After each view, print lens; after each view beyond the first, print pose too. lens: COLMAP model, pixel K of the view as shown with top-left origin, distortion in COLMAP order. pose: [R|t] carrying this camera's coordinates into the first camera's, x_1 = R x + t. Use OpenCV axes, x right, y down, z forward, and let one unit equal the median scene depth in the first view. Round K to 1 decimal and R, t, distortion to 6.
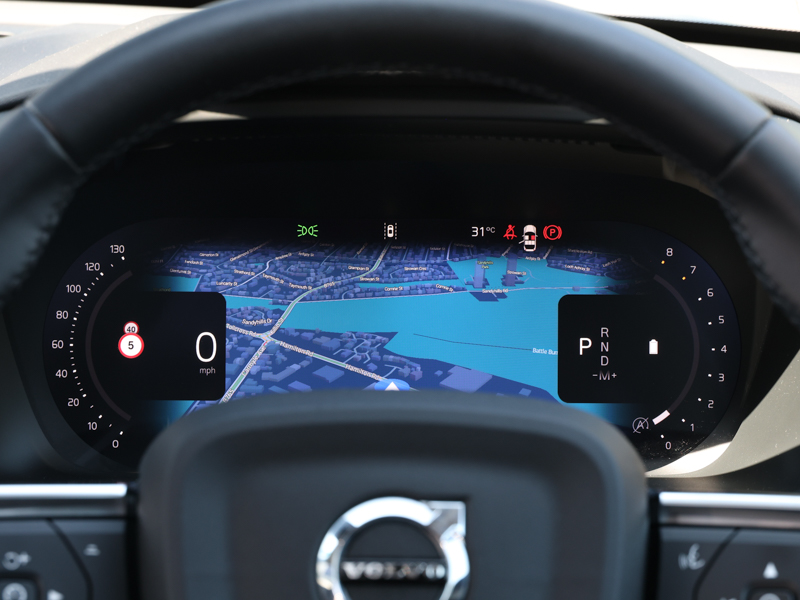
lens RADIAL K [[2314.9, 0, 400.0], [0, 2314.9, 300.0], [0, 0, 1]] dist [0.049453, 0.099815]
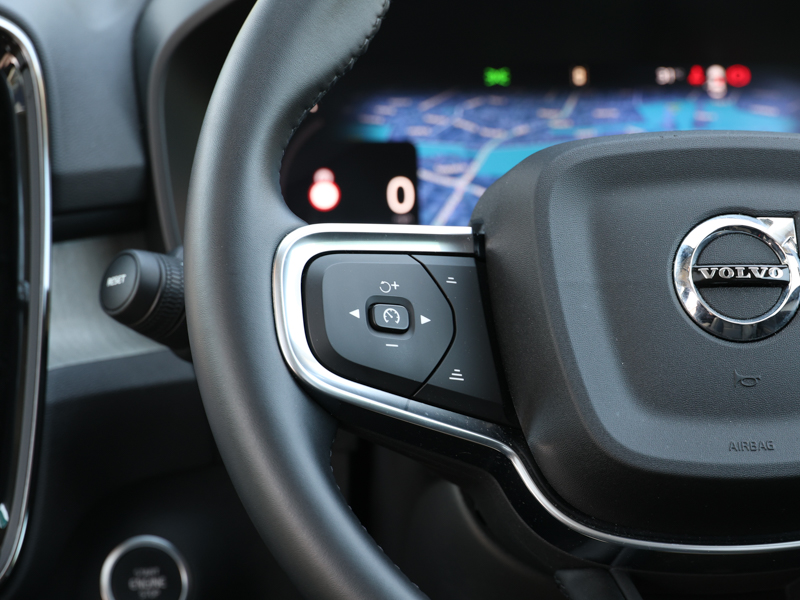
lens RADIAL K [[3551.4, 0, 400.0], [0, 3551.4, 300.0], [0, 0, 1]] dist [-0.035079, -1.508577]
pose [[0.991426, -0.024363, 0.128381, -0.278079], [0.036083, 0.995309, -0.089771, 0.199478], [-0.125591, 0.093634, 0.987654, -0.481695]]
